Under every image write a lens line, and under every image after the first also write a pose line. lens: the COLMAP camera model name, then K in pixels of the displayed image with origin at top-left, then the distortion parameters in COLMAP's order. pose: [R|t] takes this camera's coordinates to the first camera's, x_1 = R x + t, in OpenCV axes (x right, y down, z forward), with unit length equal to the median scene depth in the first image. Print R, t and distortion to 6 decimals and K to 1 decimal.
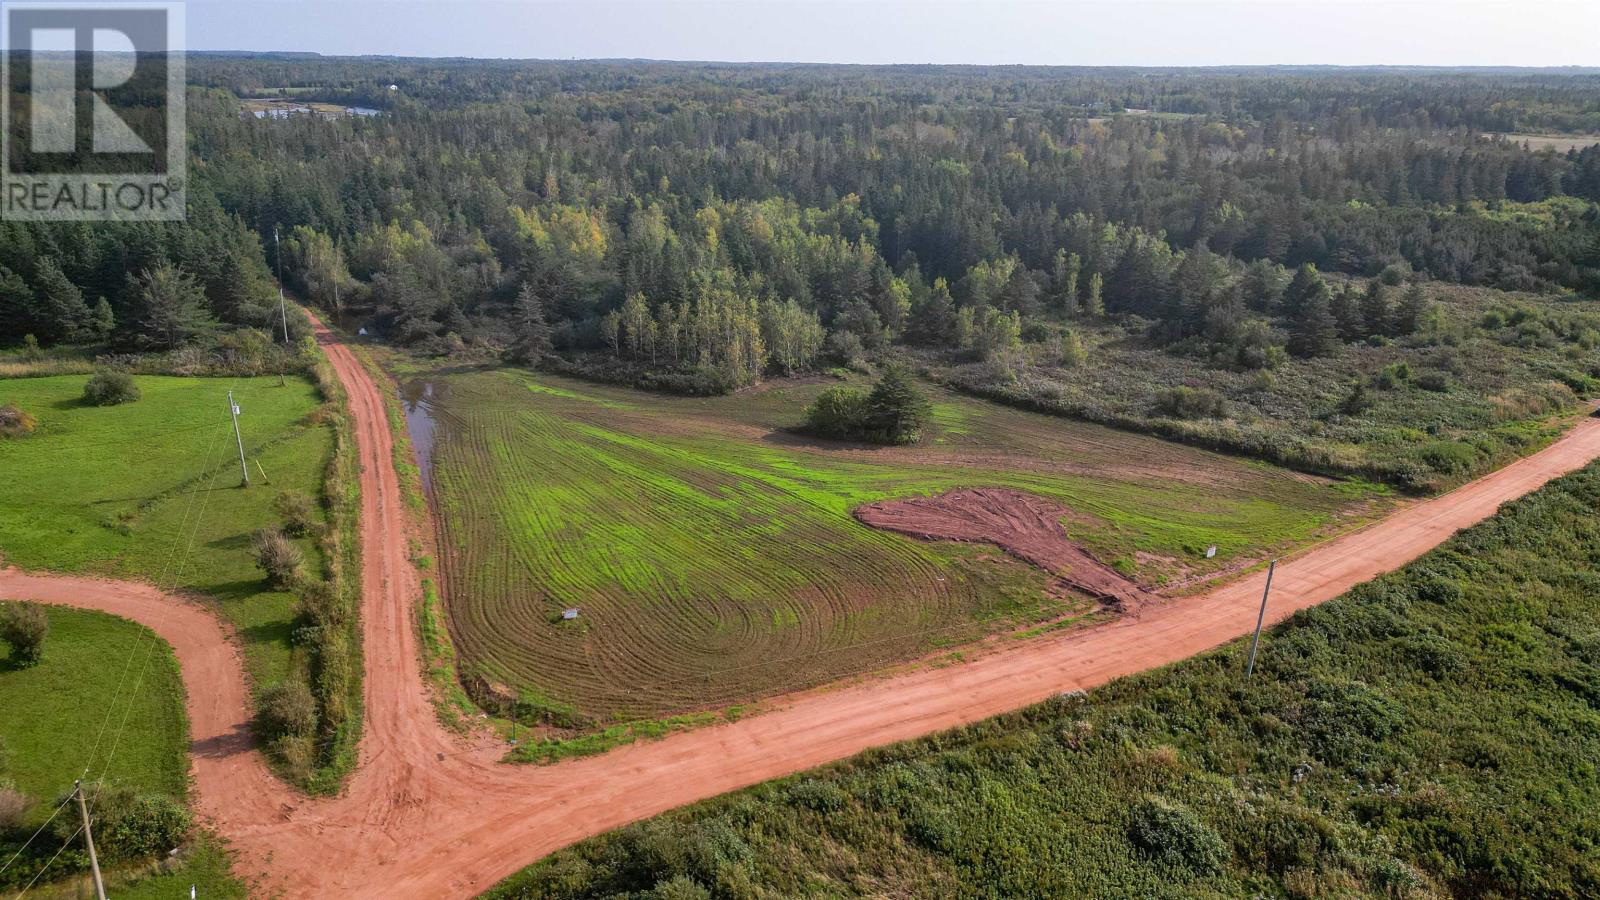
lens RADIAL K [[1120.2, 0, 794.7], [0, 1120.2, 451.4], [0, 0, 1]] dist [0.088519, -0.088392]
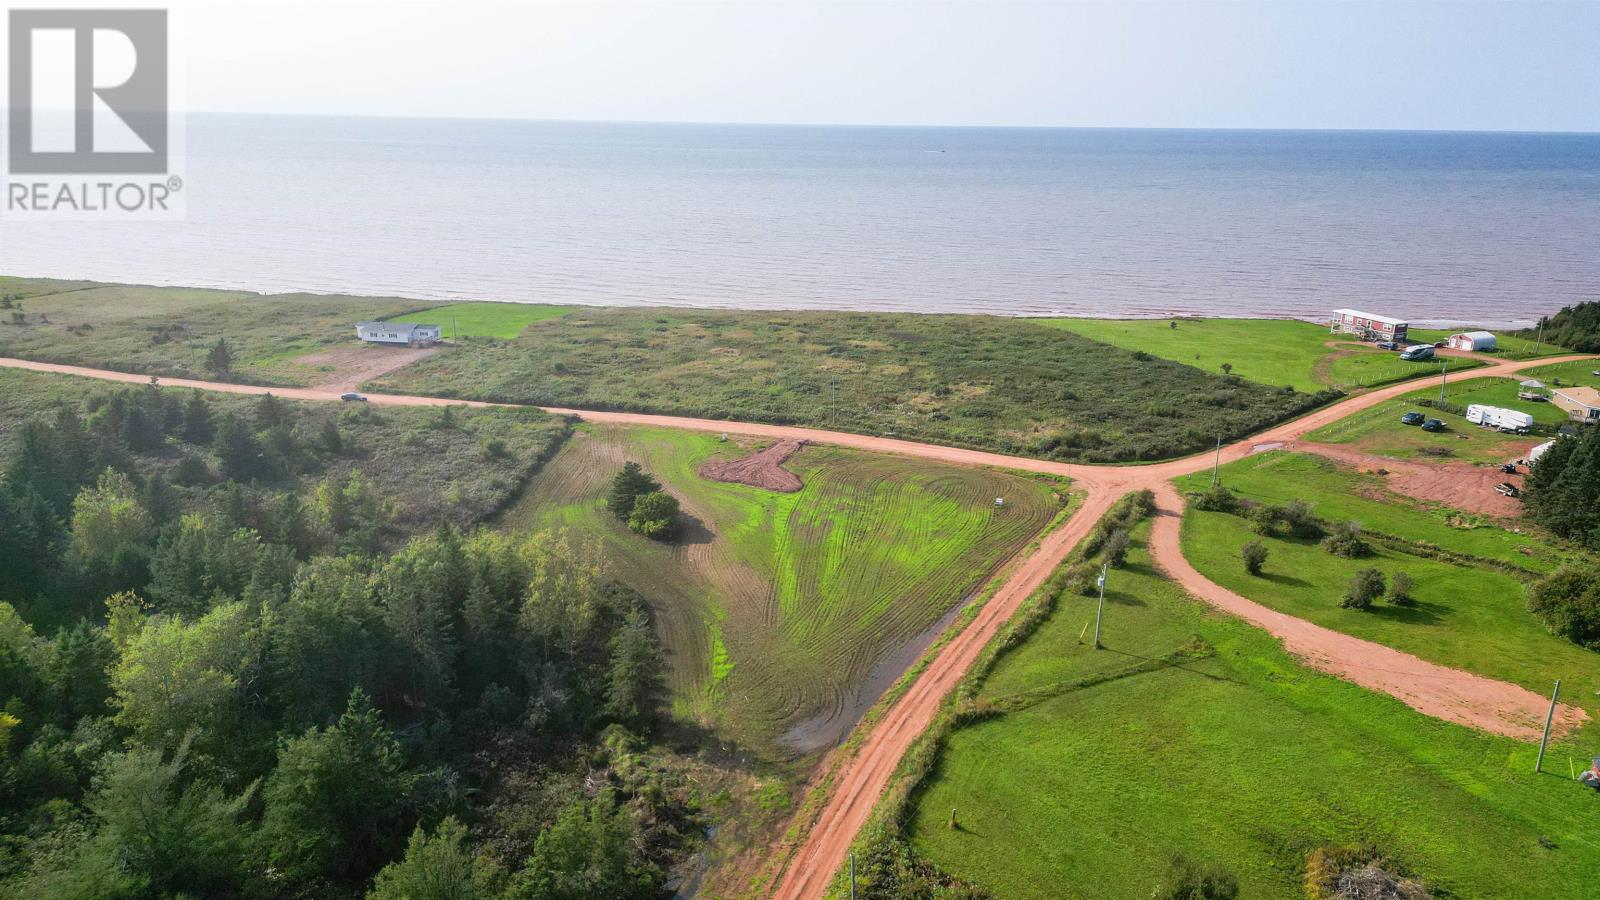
lens RADIAL K [[1120.2, 0, 801.0], [0, 1120.2, 449.3], [0, 0, 1]] dist [0.088519, -0.088392]
pose [[-0.648459, -0.234554, 0.724213, -1.246465], [0.235426, 0.842919, 0.483800, -0.873133], [-0.723930, 0.484223, -0.491379, 1.968104]]
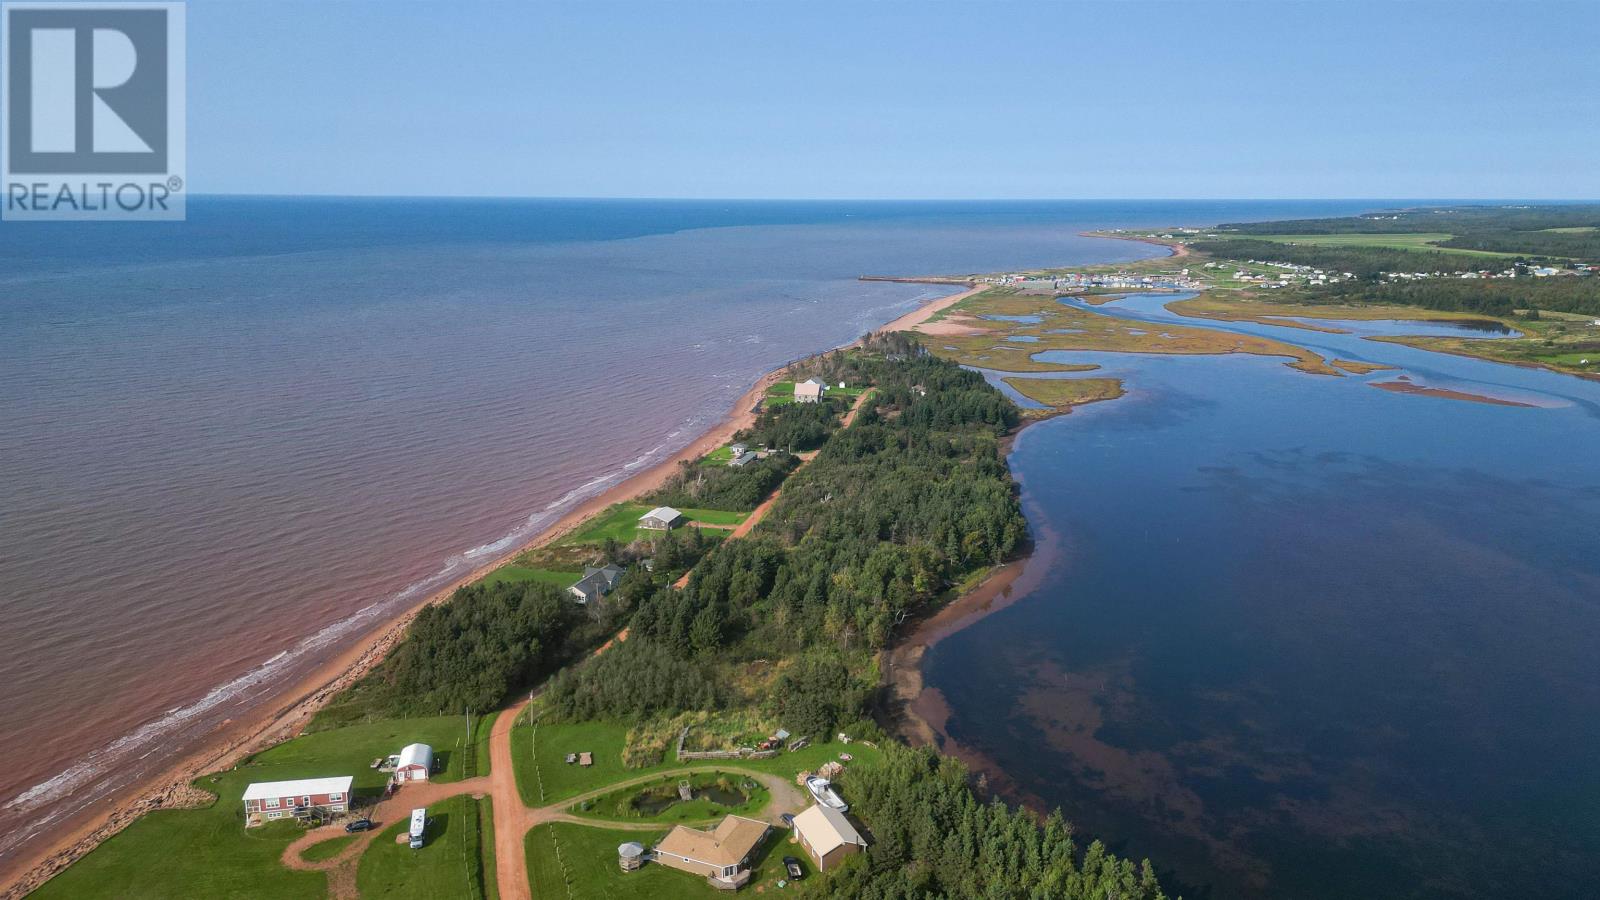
lens RADIAL K [[1120.2, 0, 805.8], [0, 1120.2, 444.2], [0, 0, 1]] dist [0.088519, -0.088392]
pose [[-0.899012, 0.082401, -0.430102, 0.134995], [-0.159852, 0.852623, 0.497476, -1.221984], [0.407708, 0.515989, -0.753346, 0.906966]]
